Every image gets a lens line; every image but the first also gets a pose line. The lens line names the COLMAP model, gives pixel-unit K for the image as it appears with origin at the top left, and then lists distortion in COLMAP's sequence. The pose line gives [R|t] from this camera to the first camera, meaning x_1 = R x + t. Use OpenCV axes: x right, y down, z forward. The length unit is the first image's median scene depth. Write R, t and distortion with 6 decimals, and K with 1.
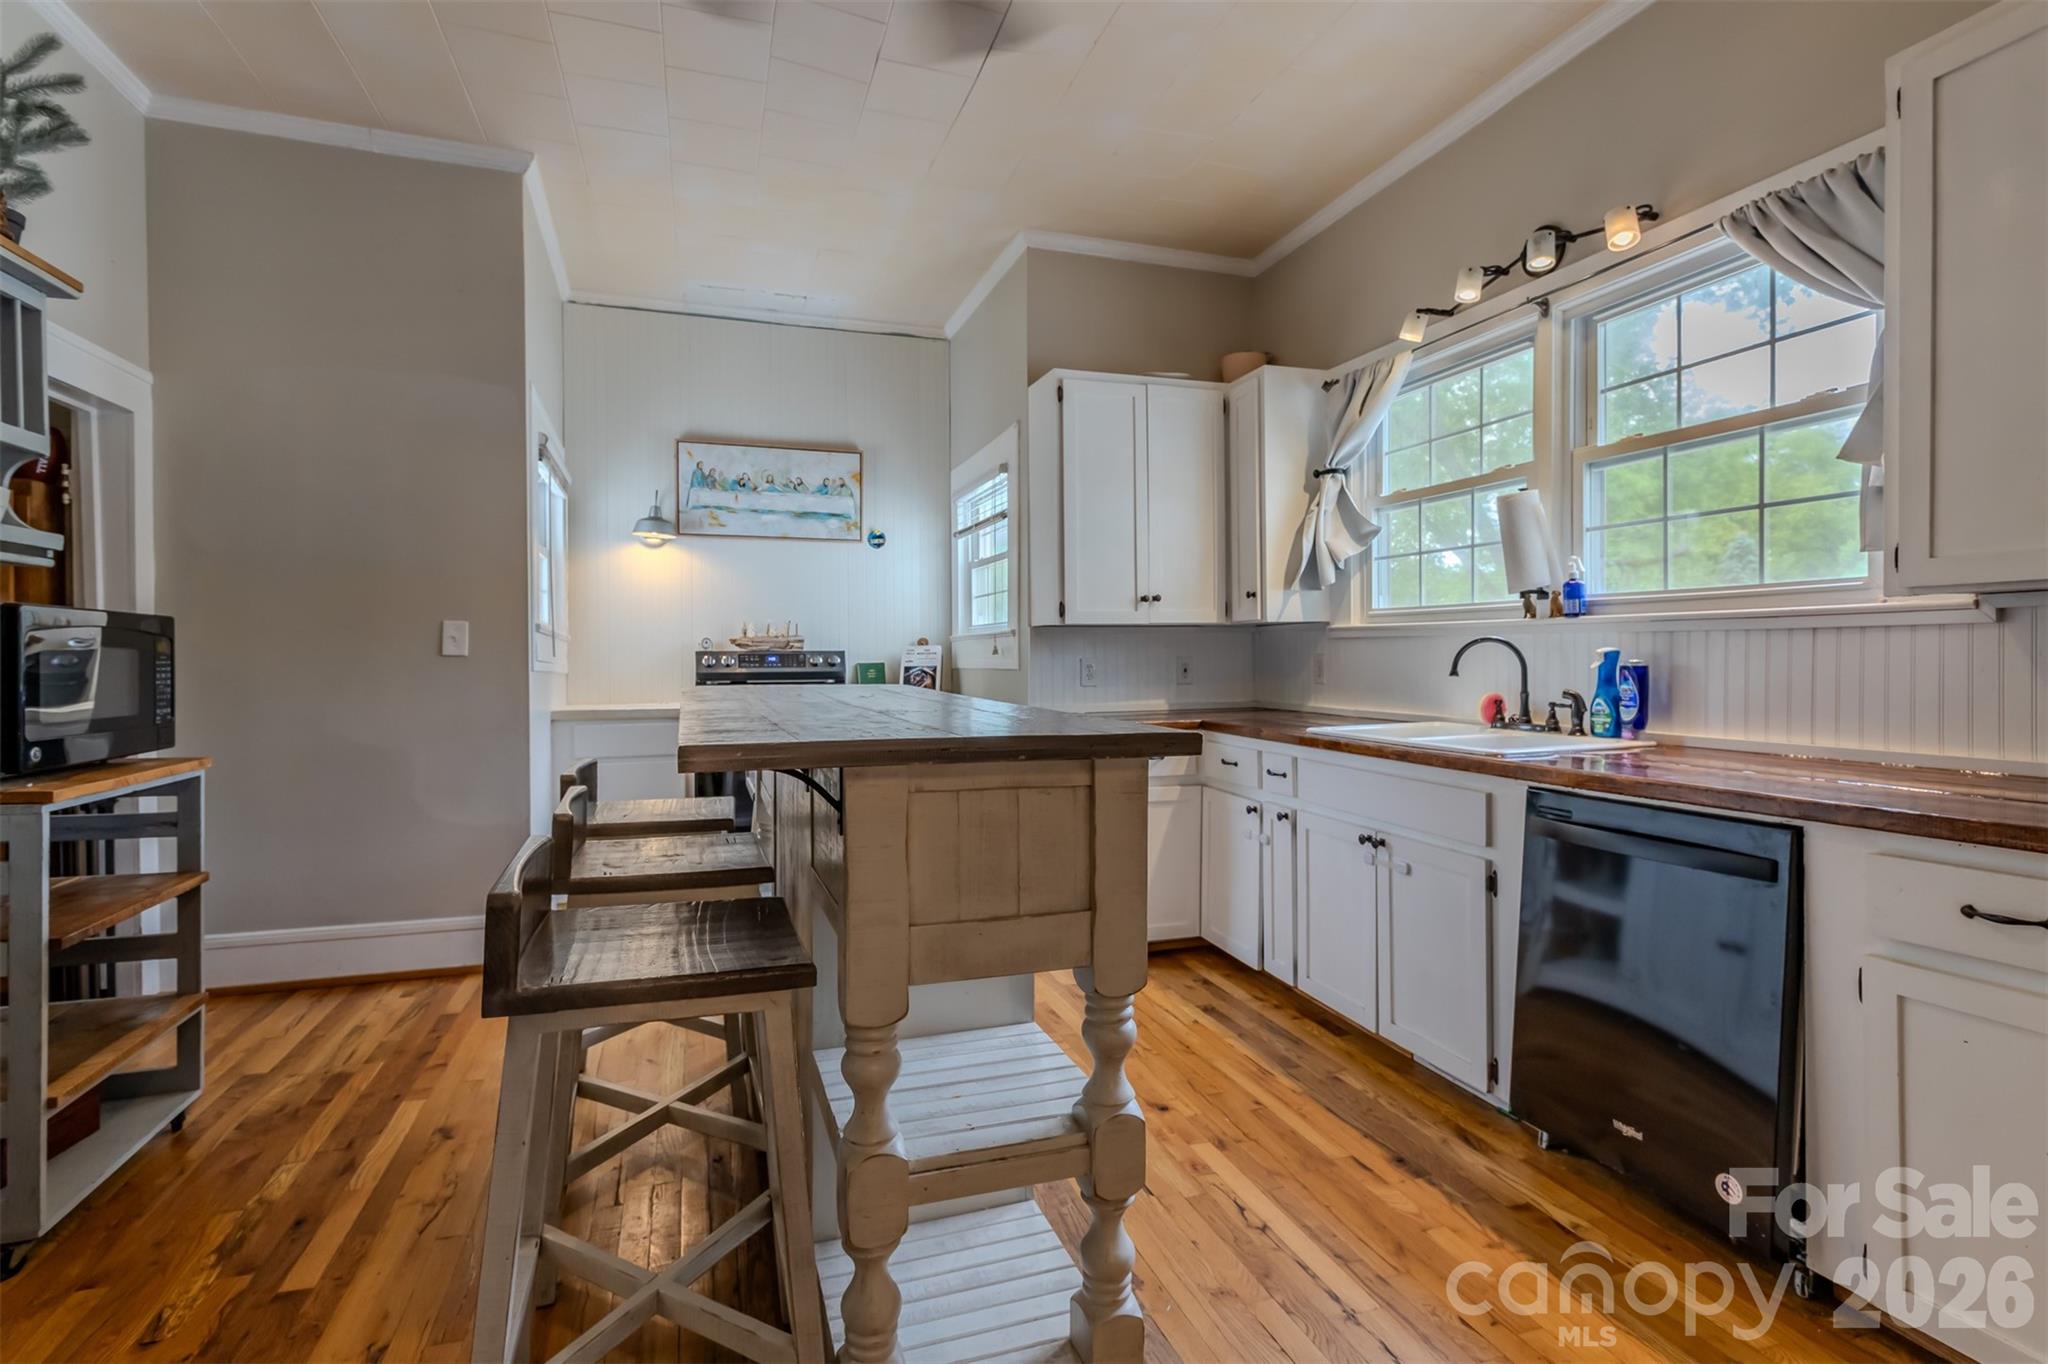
lens RADIAL K [[993.7, 0, 1030.6], [0, 993.7, 670.2], [0, 0, 1]] dist [0.001539, -0.000350]
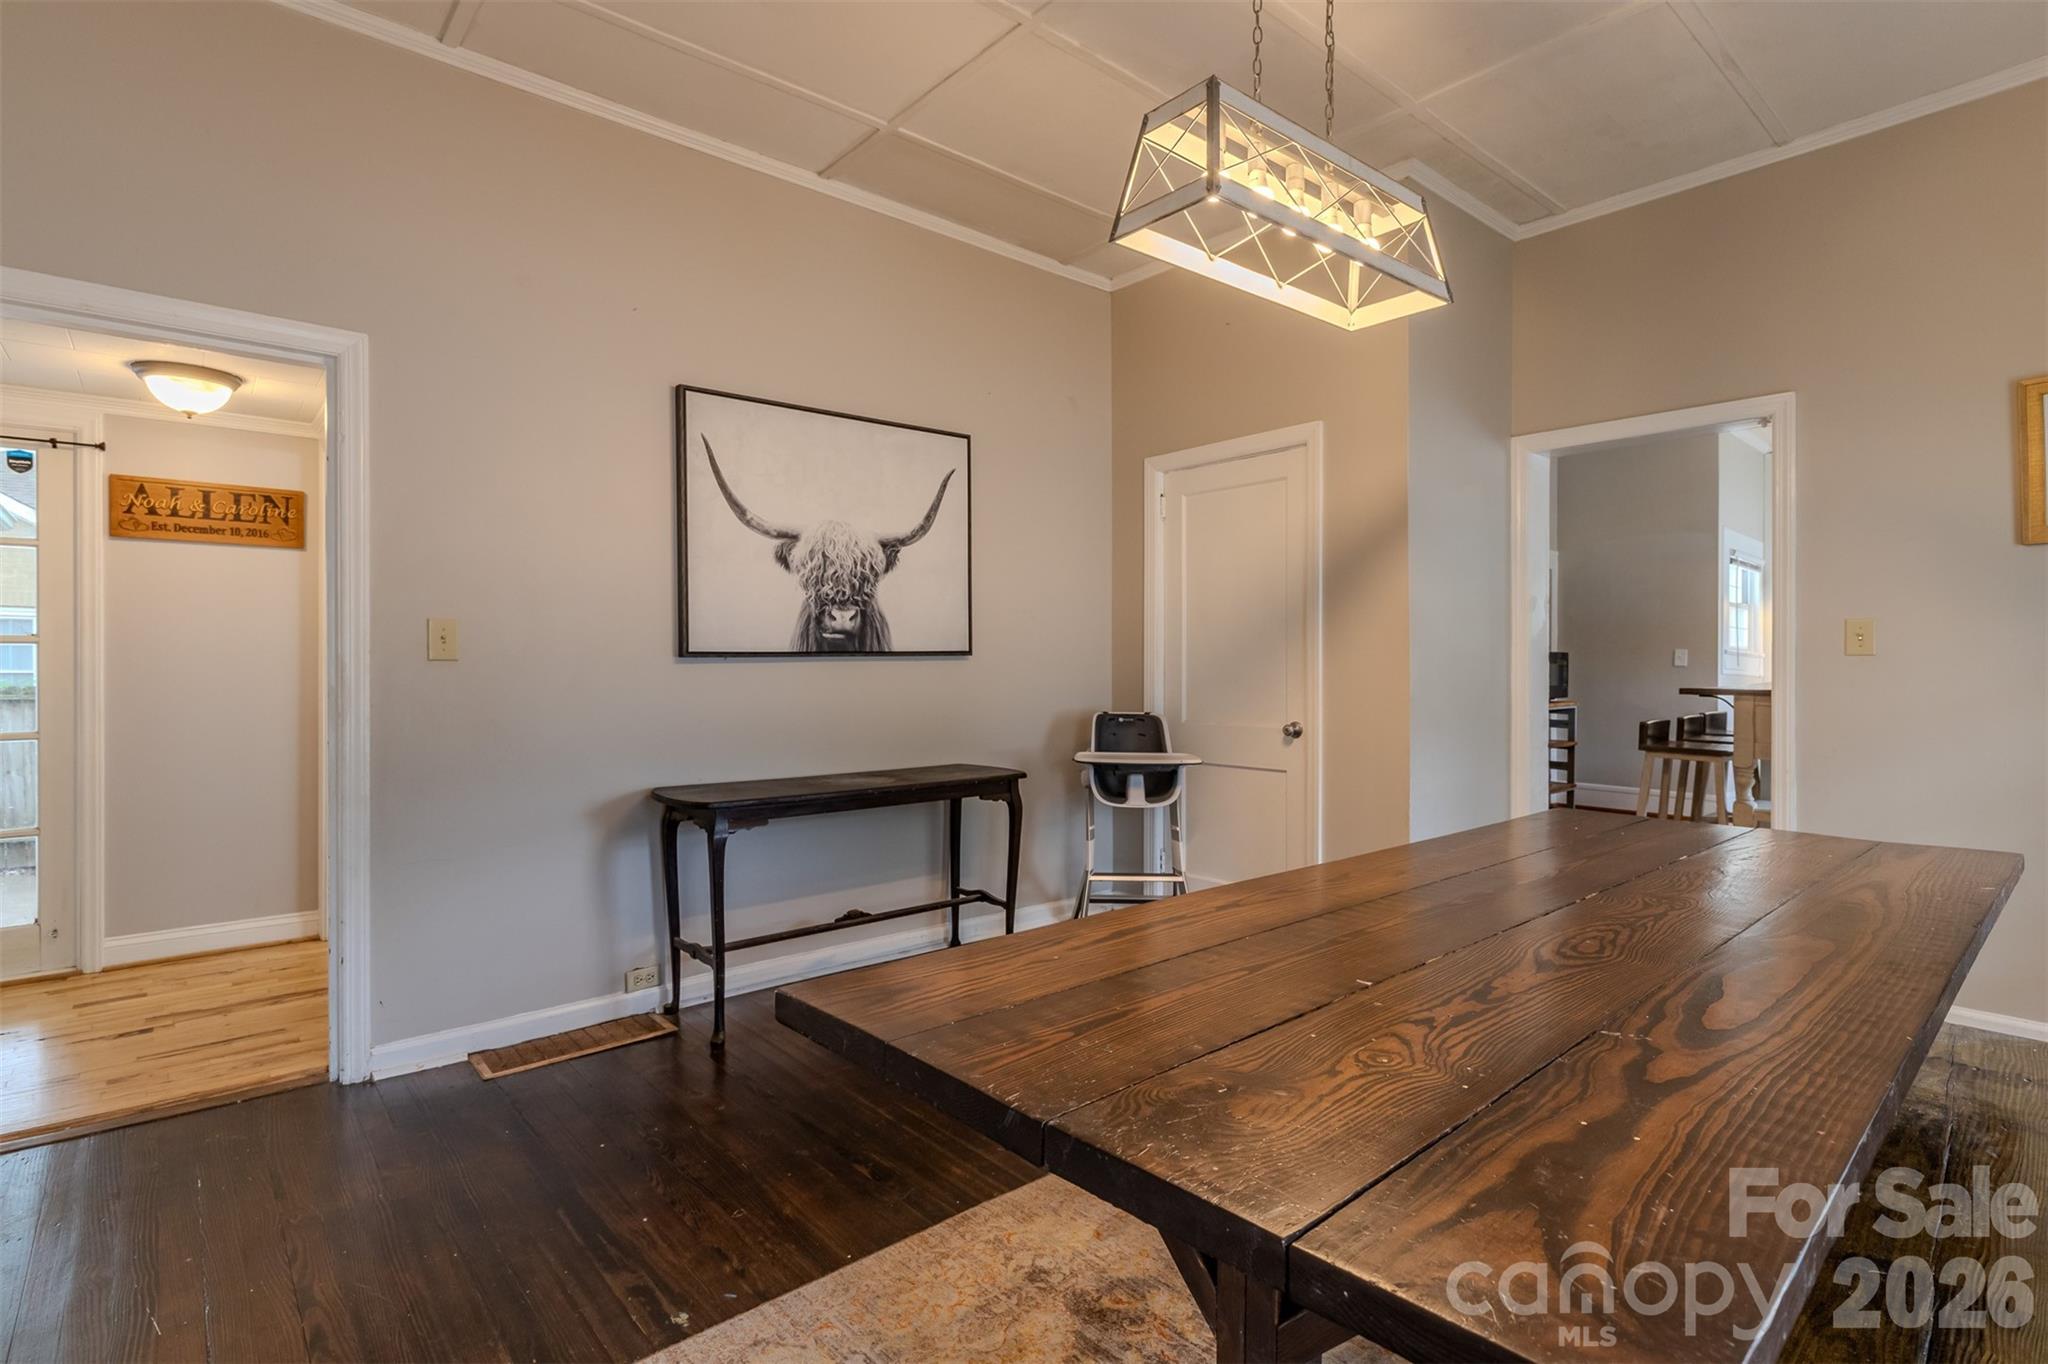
lens RADIAL K [[993.7, 0, 1030.6], [0, 993.7, 670.2], [0, 0, 1]] dist [0.001539, -0.000350]
pose [[0.355927, 0.008452, -0.934476, 0.639294], [-0.014555, 0.999888, 0.003500, 0.005064], [0.934401, 0.012355, 0.356010, -0.741045]]
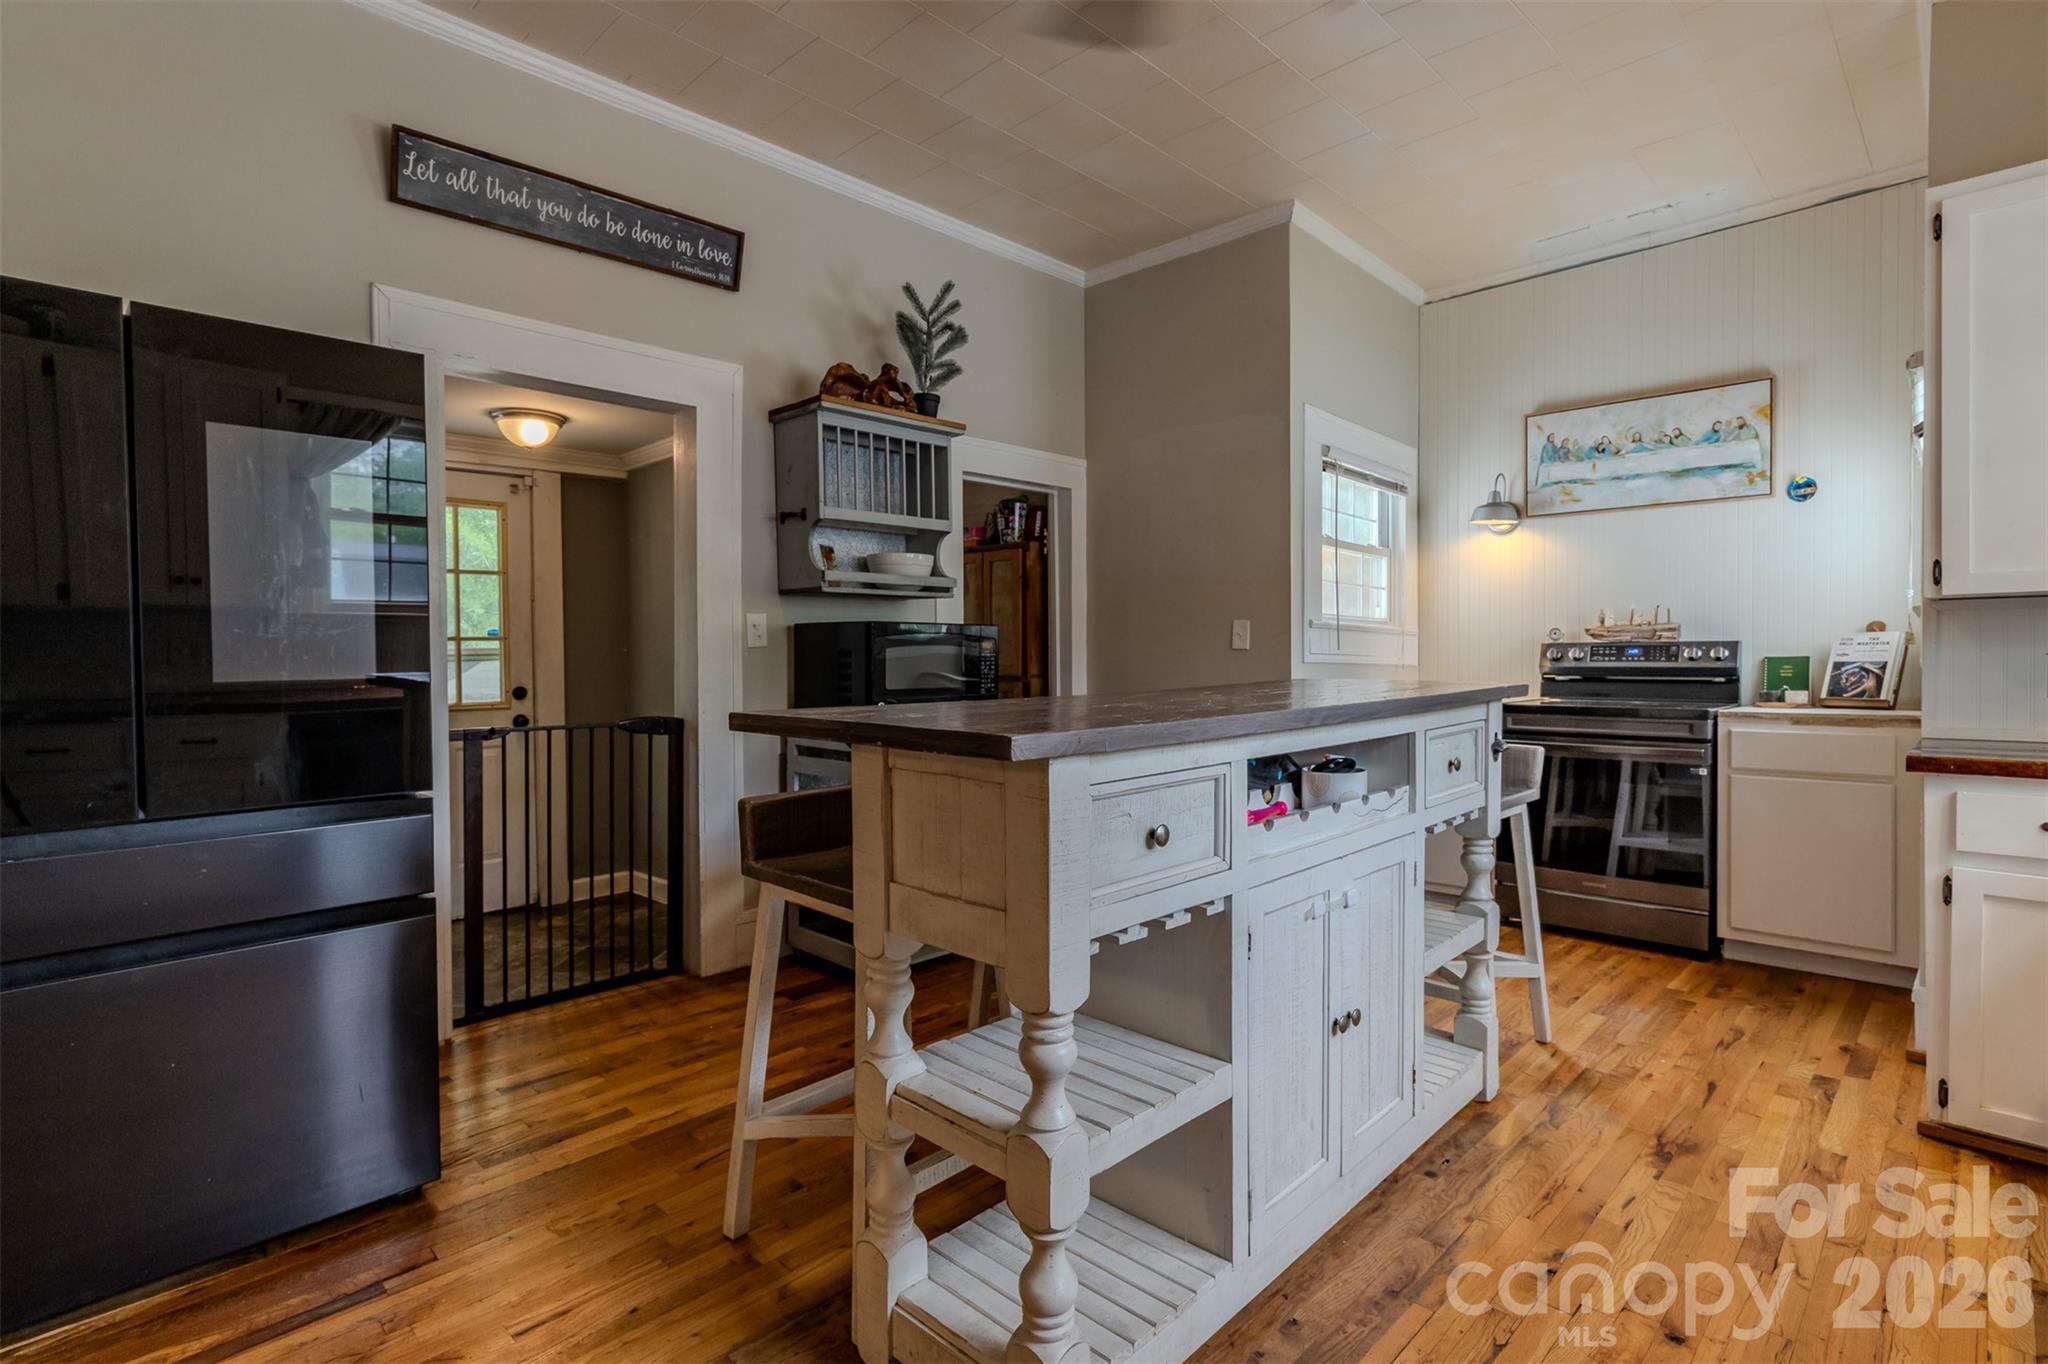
lens RADIAL K [[993.7, 0, 1030.6], [0, 993.7, 670.2], [0, 0, 1]] dist [0.001539, -0.000350]
pose [[0.446249, 0.016536, -0.894756, 0.269706], [-0.008910, 0.999862, 0.014035, -0.002767], [0.894865, 0.001709, 0.446335, 0.170336]]
